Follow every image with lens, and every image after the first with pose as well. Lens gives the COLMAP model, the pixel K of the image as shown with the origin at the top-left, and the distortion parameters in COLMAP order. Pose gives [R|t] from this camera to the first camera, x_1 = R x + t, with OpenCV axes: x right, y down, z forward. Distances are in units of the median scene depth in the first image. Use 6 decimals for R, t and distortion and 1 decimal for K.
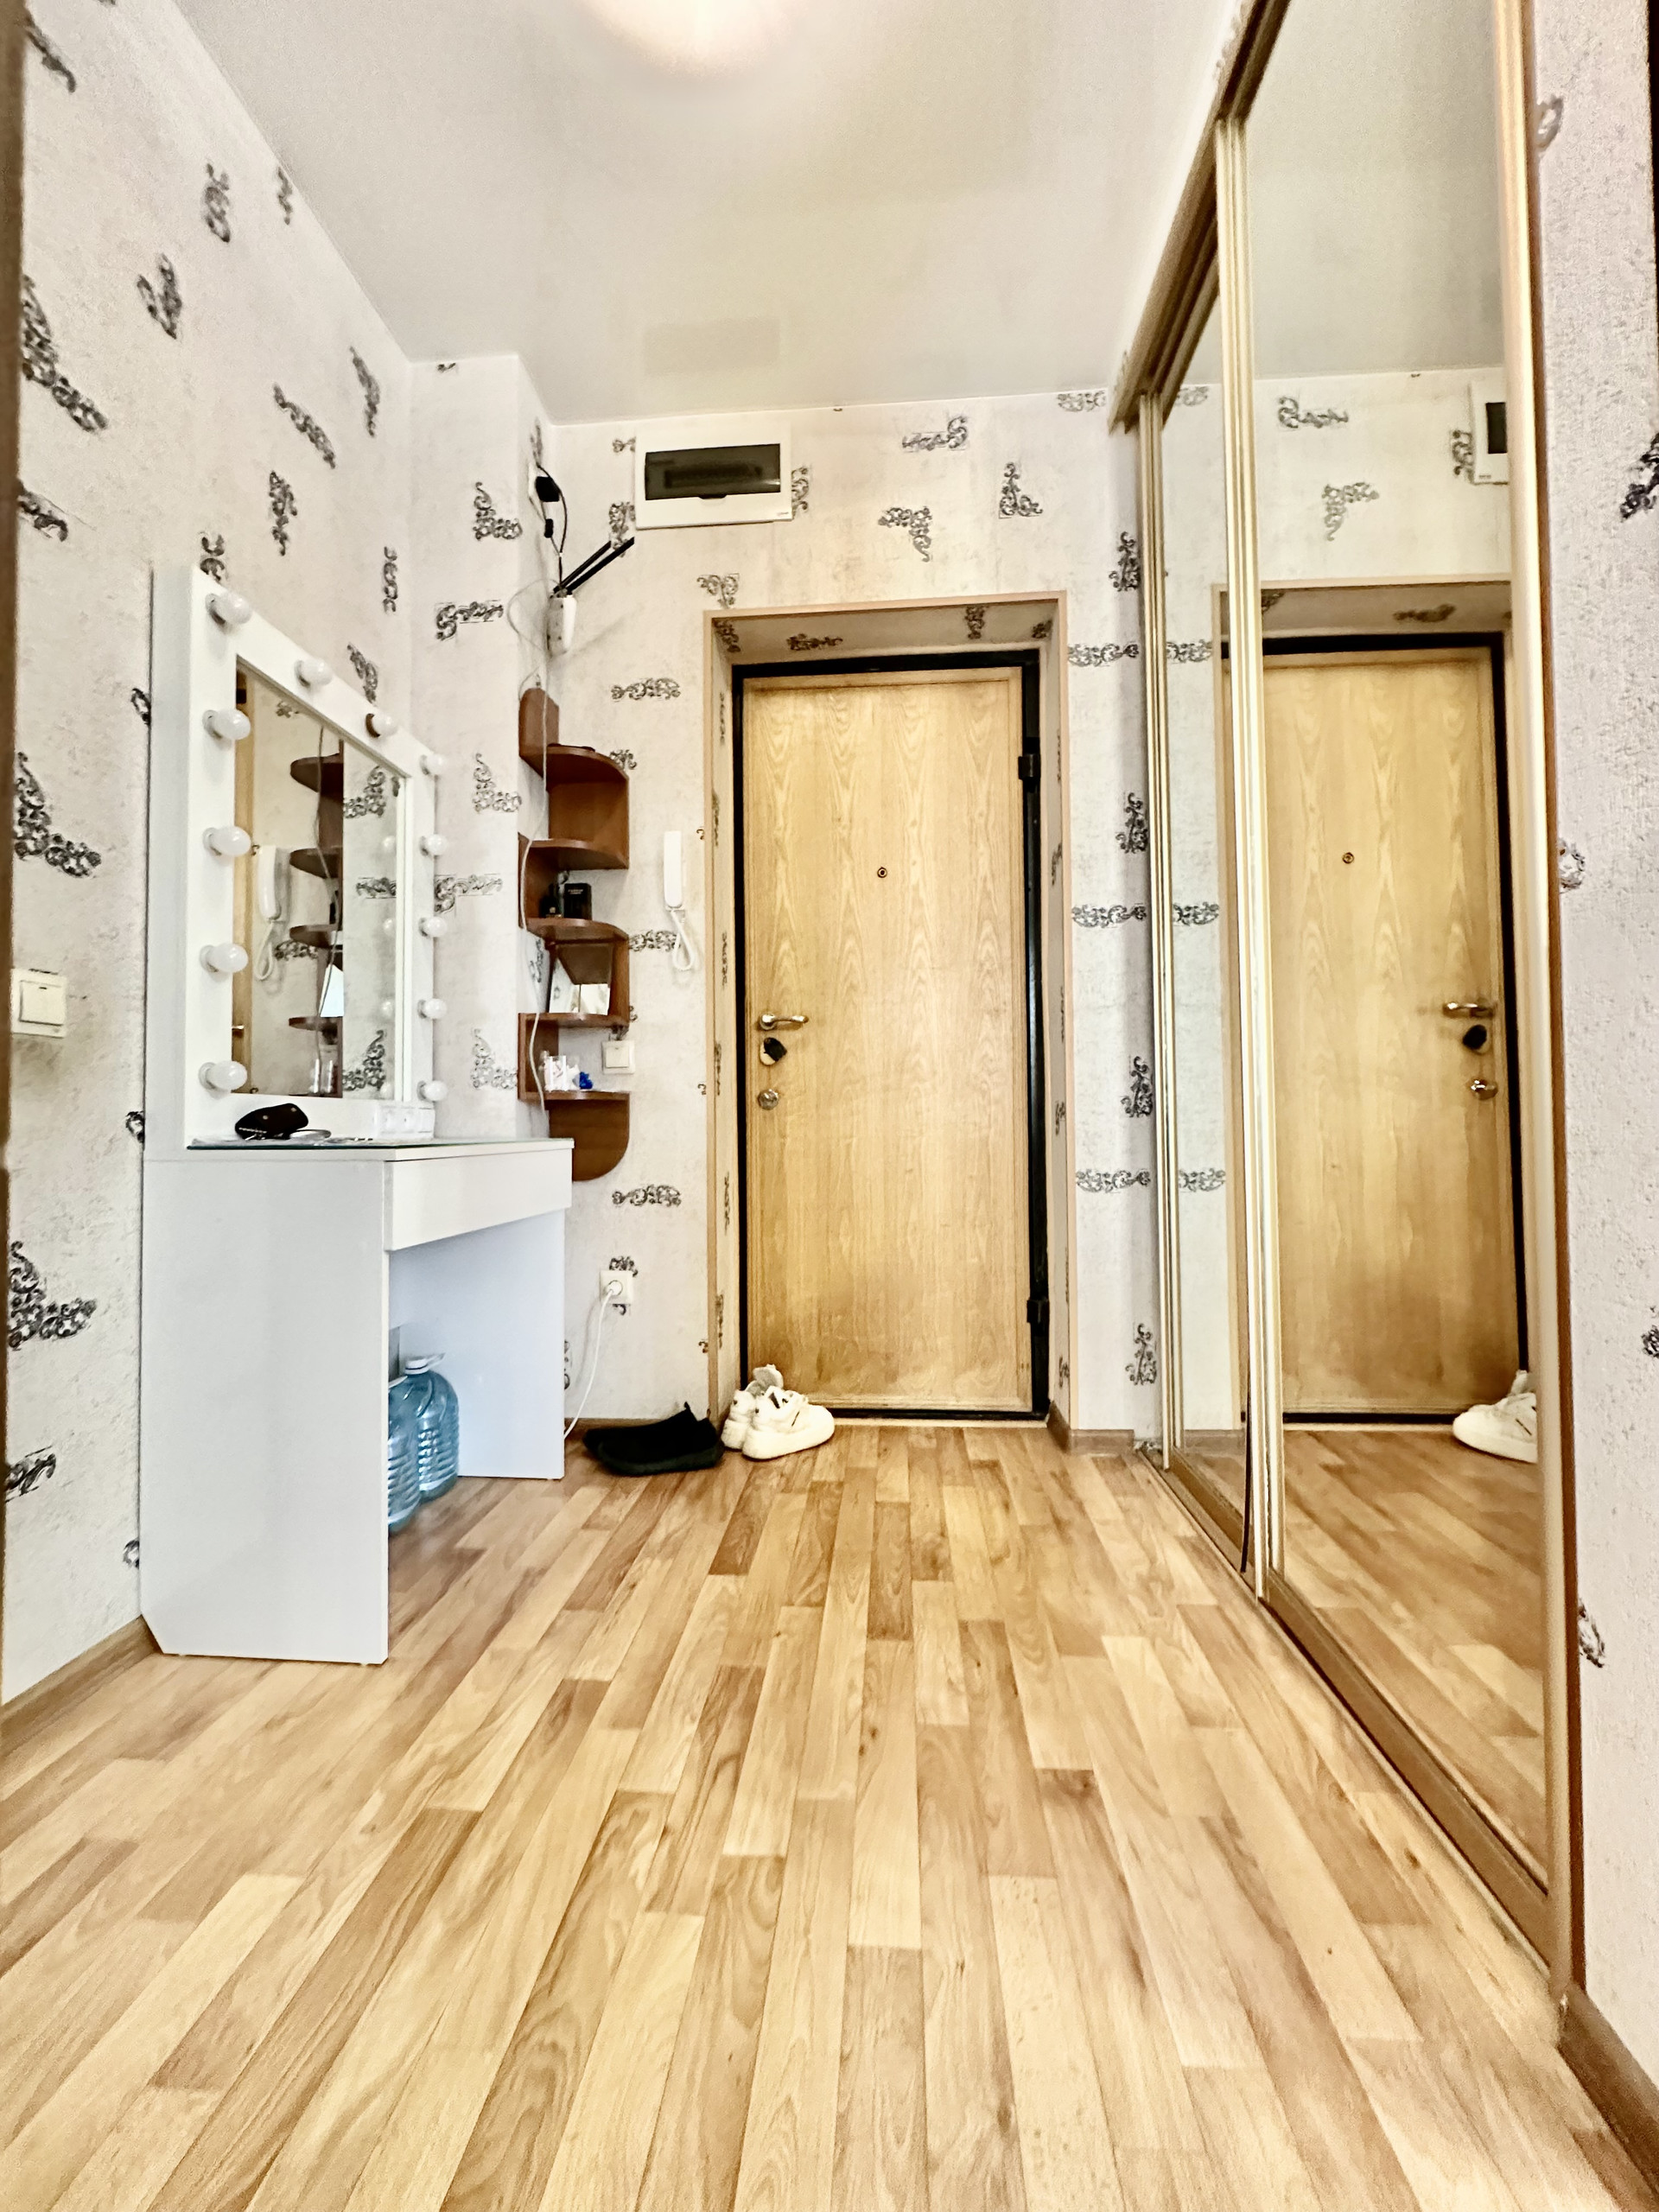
lens RADIAL K [[882.2, 0, 825.2], [0, 882.2, 1093.9], [0, 0, 1]] dist [-0.003310, 0.001056]
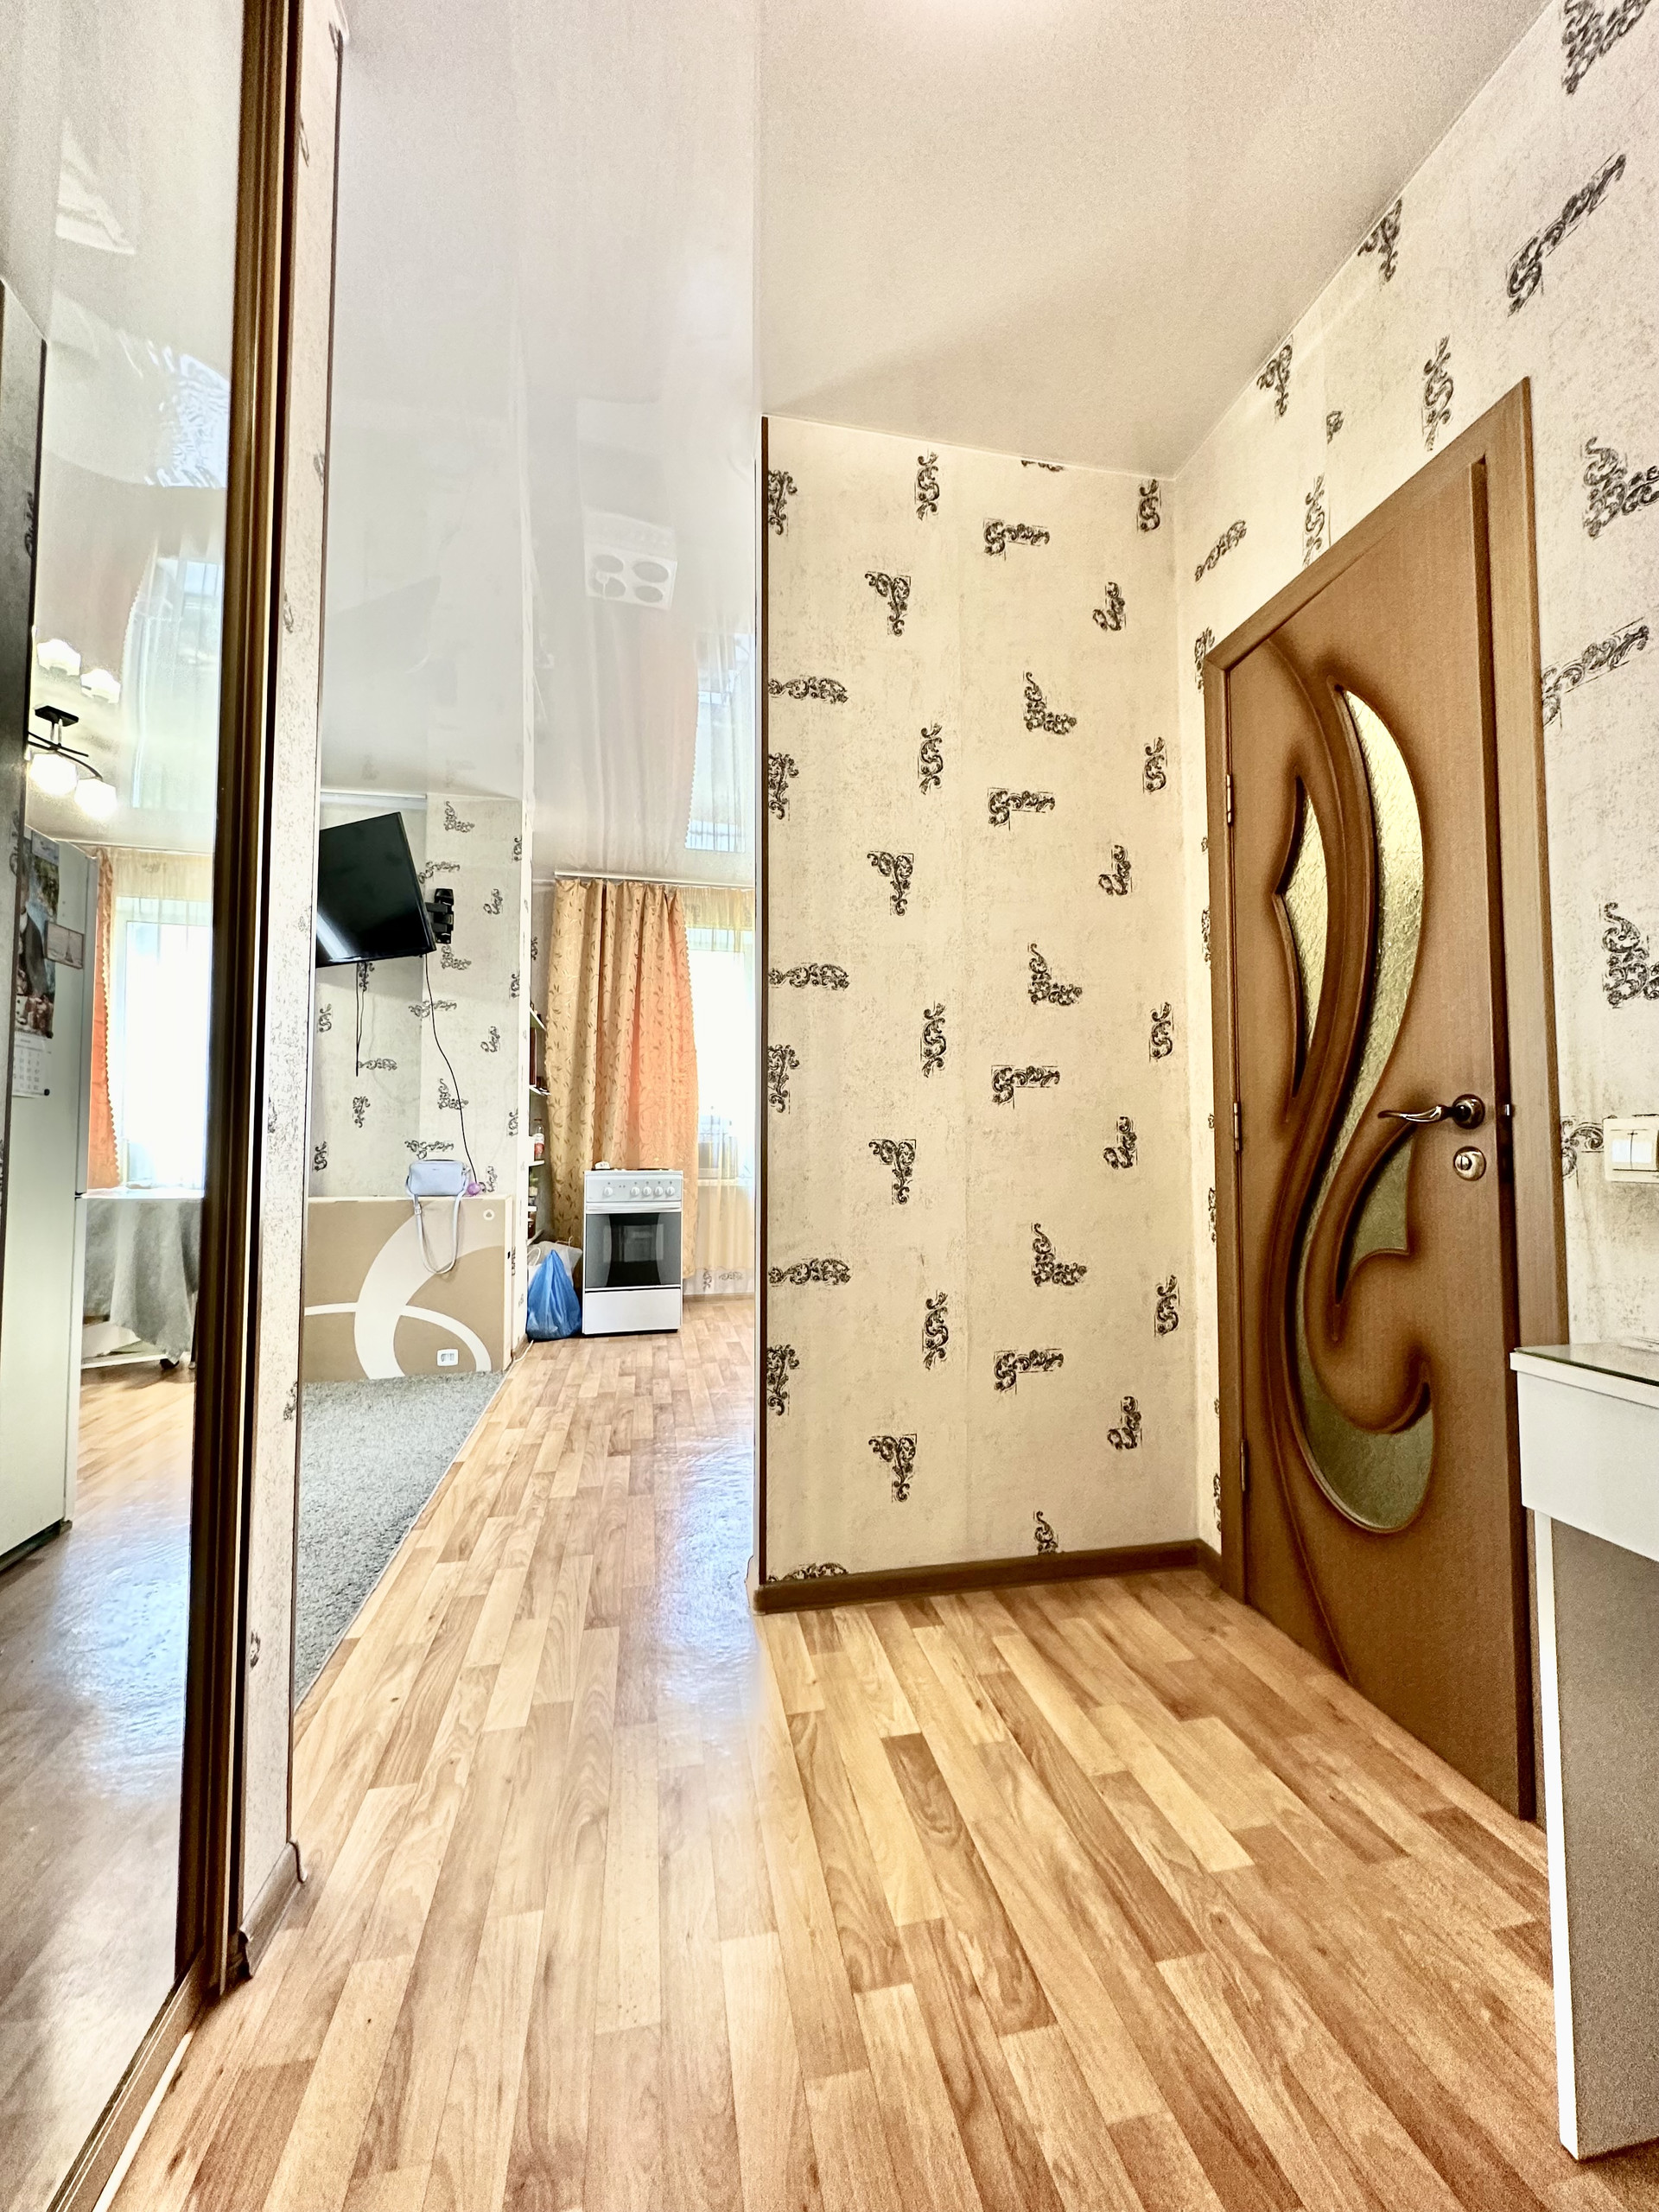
lens RADIAL K [[882.2, 0, 833.2], [0, 882.2, 1106.2], [0, 0, 1]] dist [-0.003310, 0.001056]
pose [[-0.959064, -0.006275, -0.283119, 0.278757], [0.016104, 0.996928, -0.076648, -0.110769], [0.282731, -0.078070, -0.956017, 2.057859]]
